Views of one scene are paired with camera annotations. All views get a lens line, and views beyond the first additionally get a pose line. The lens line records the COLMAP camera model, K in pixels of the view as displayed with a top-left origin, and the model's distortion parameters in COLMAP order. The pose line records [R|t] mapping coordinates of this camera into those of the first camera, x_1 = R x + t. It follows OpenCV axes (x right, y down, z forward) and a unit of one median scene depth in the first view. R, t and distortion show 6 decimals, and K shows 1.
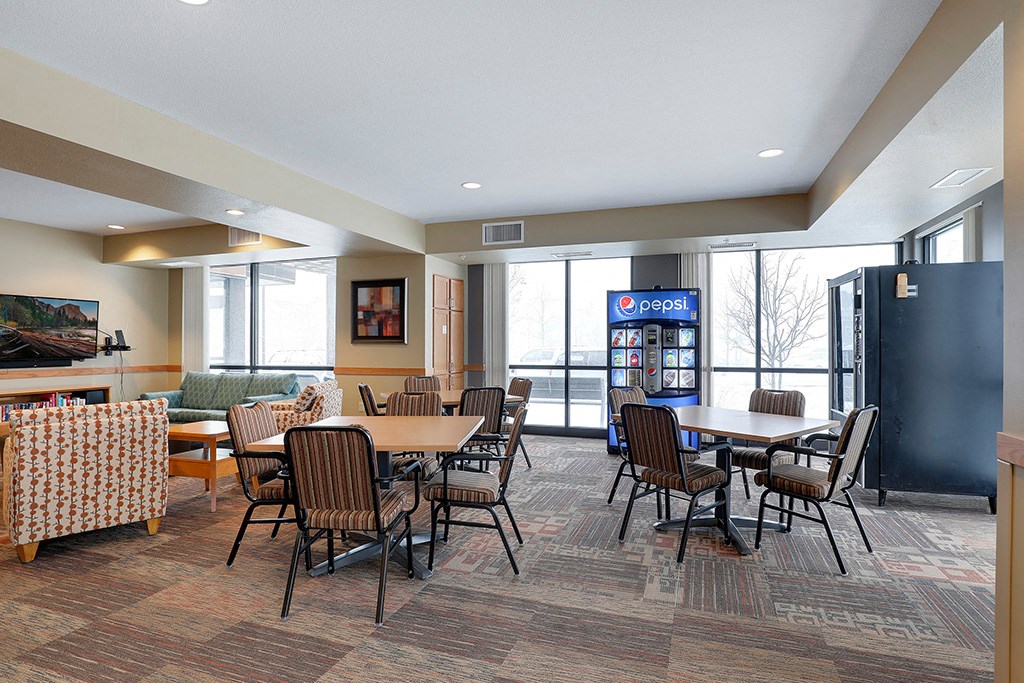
lens RADIAL K [[571.5, 0, 512.0], [0, 571.5, 341.5], [0, 0, 1]] dist [-0.019785, -0.000083]
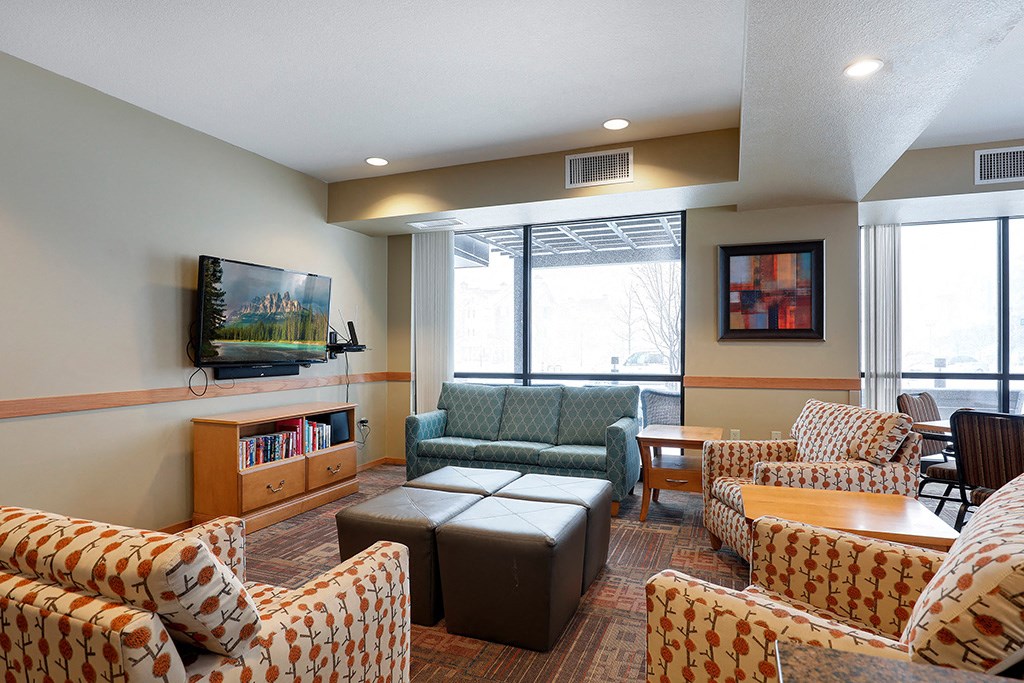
lens RADIAL K [[593.7, 0, 512.0], [0, 593.7, 341.5], [0, 0, 1]] dist [-0.016191, 0.000276]
pose [[0.999568, -0.000016, -0.029403, -0.503118], [-0.000098, 0.999992, -0.003901, 0.006957], [0.029403, 0.003902, 0.999560, 0.307919]]
